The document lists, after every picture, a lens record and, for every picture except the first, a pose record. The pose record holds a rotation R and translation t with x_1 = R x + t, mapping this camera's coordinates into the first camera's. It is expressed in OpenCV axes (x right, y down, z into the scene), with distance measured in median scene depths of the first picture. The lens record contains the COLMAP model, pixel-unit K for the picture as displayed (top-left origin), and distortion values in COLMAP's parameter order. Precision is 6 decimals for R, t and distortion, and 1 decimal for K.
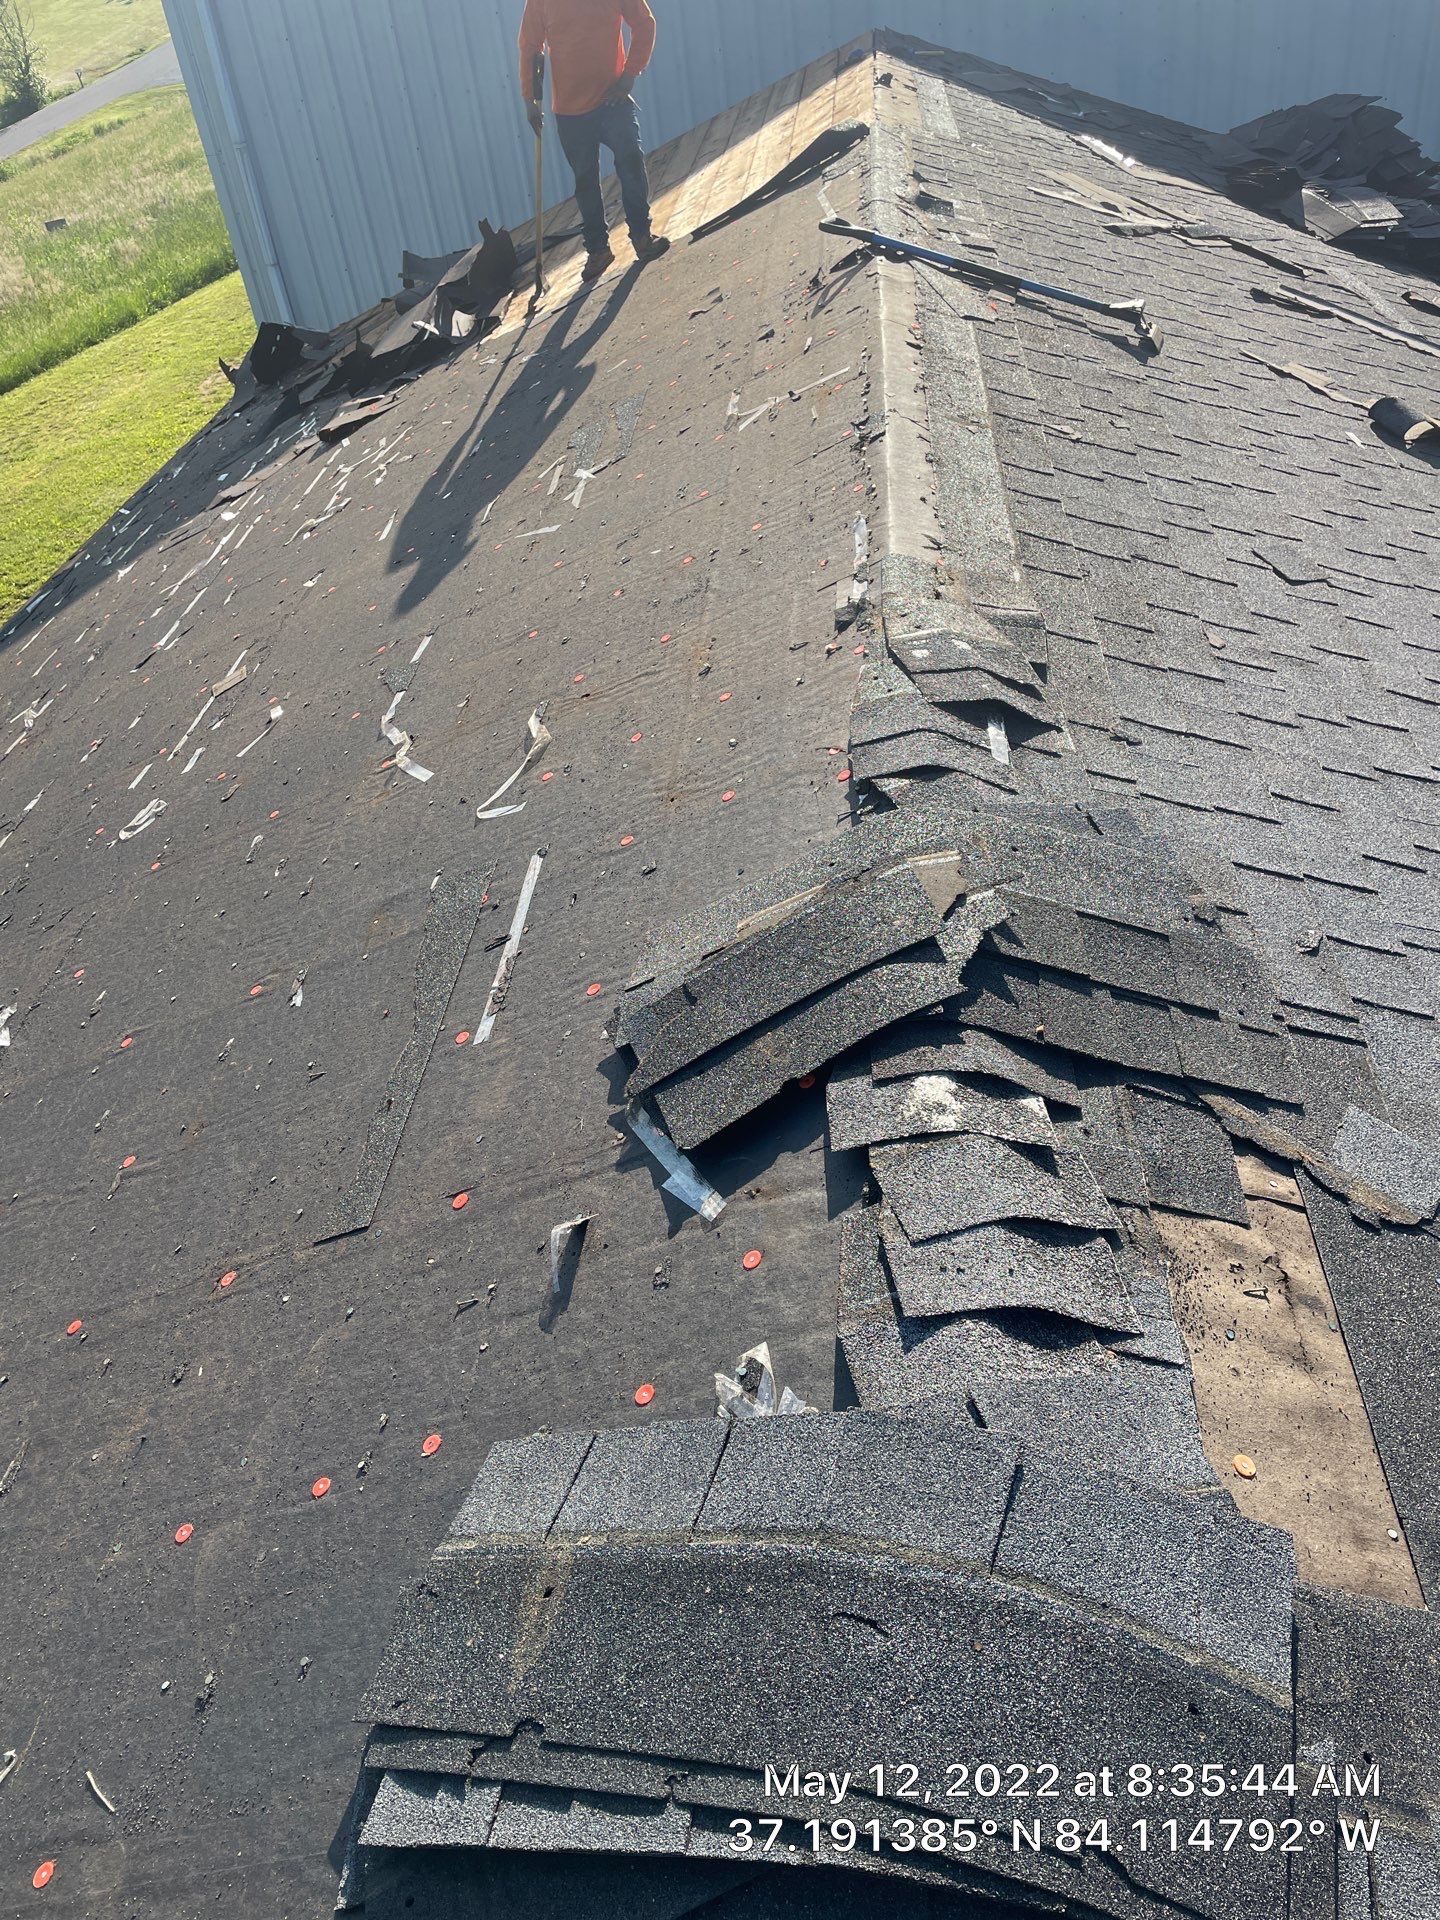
lens RADIAL K [[1416.8, 0, 720.0], [0, 1416.8, 960.0], [0, 0, 1]] dist [0.086622, -0.084284]
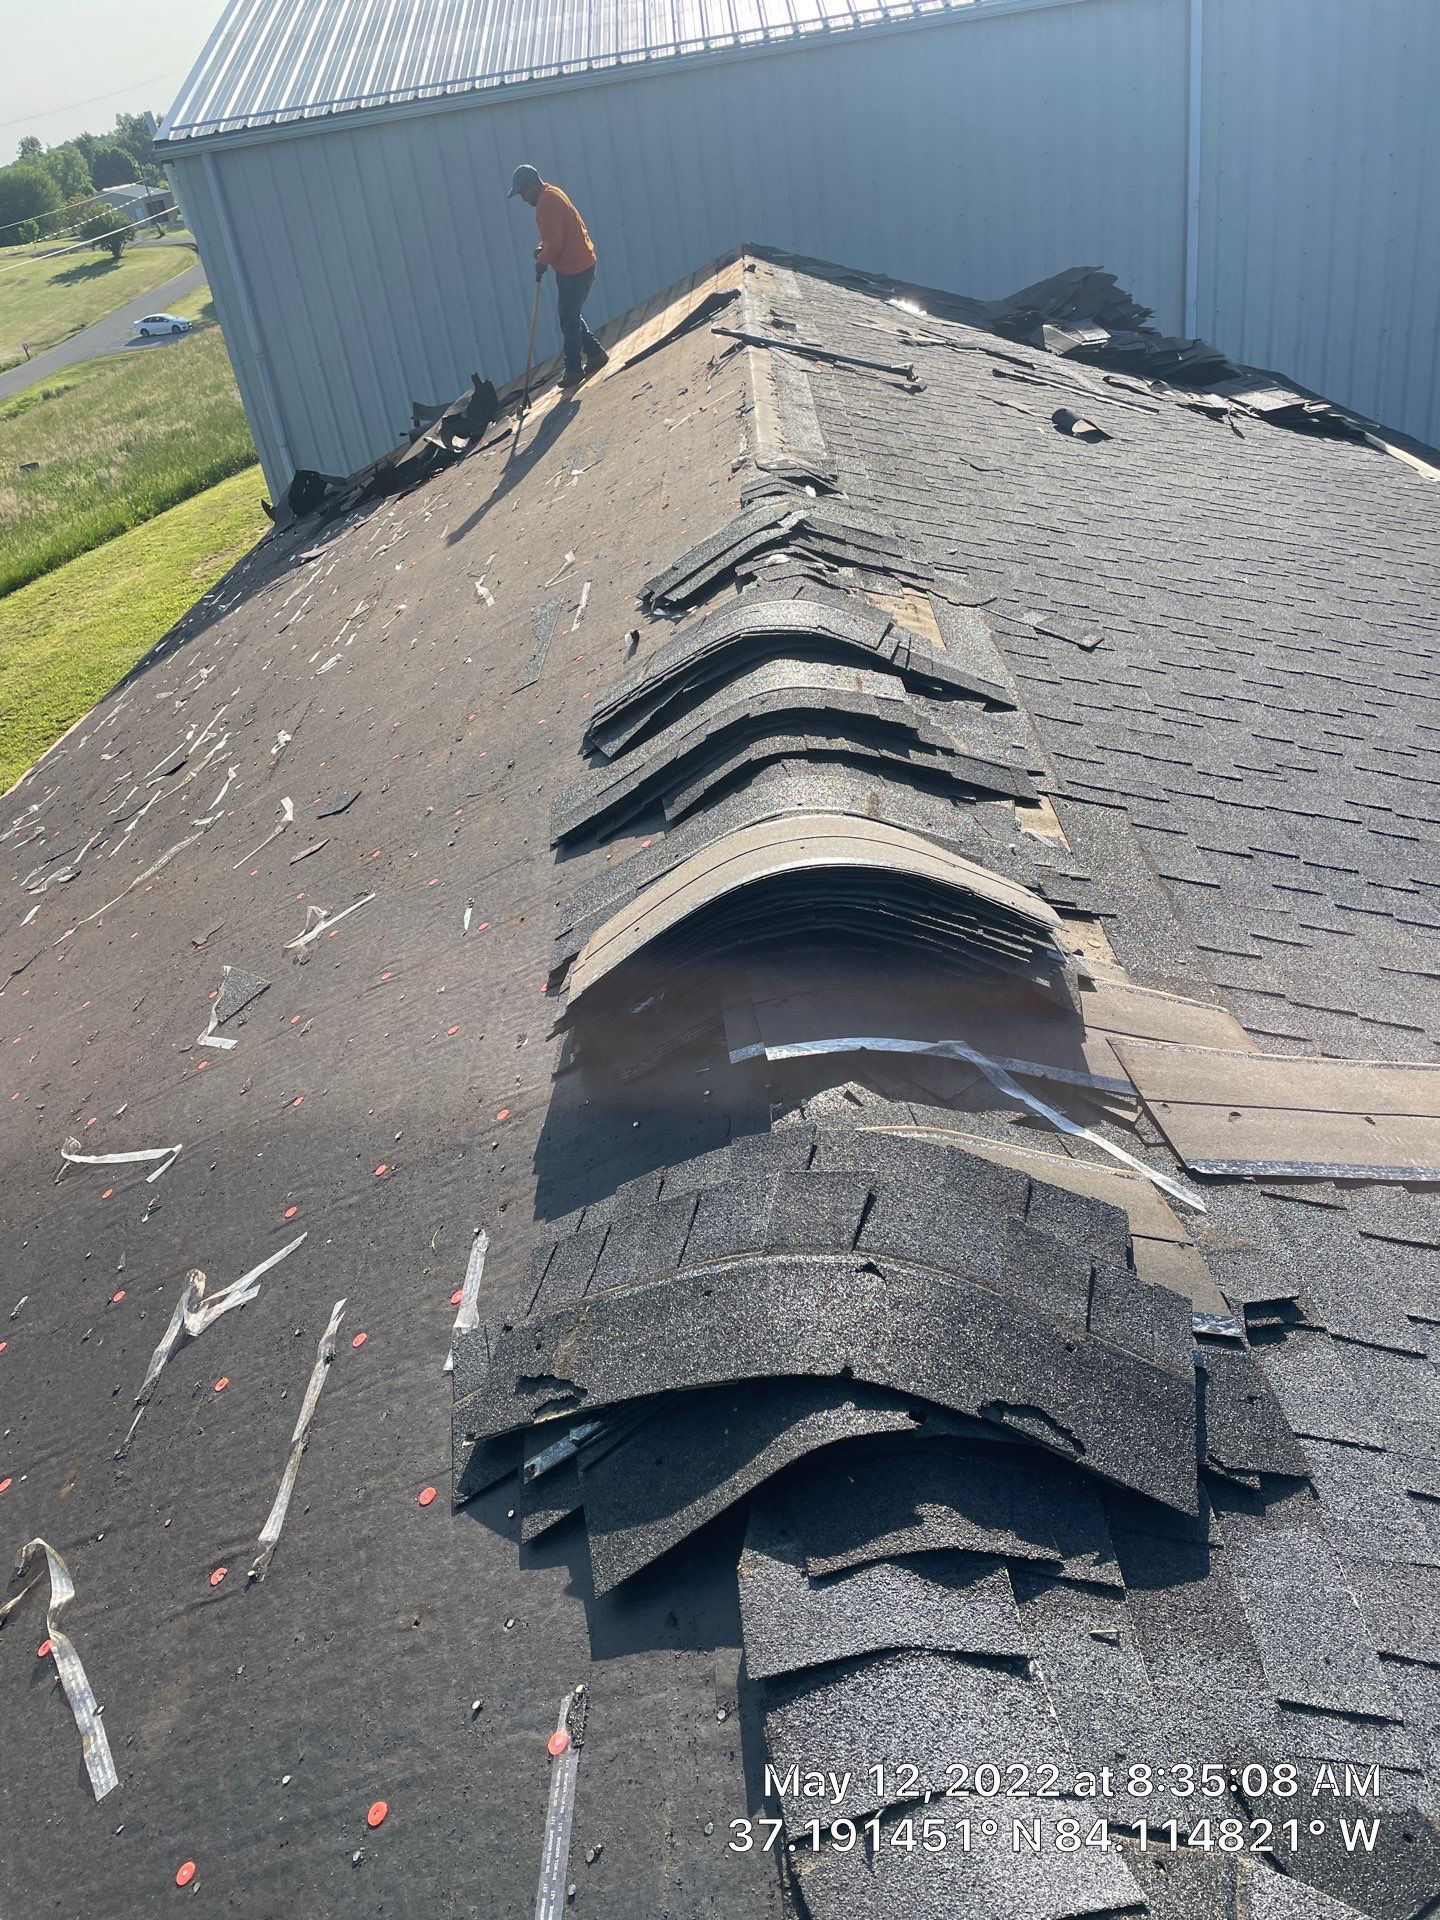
lens RADIAL K [[1428.2, 0, 690.3], [0, 1428.2, 960.0], [0, 0, 1]] dist [0.052103, 0.001780]
pose [[0.997924, -0.057569, 0.028860, -0.028253], [0.061015, 0.988576, -0.137819, 0.275381], [-0.020597, 0.139294, 0.990037, -0.339518]]
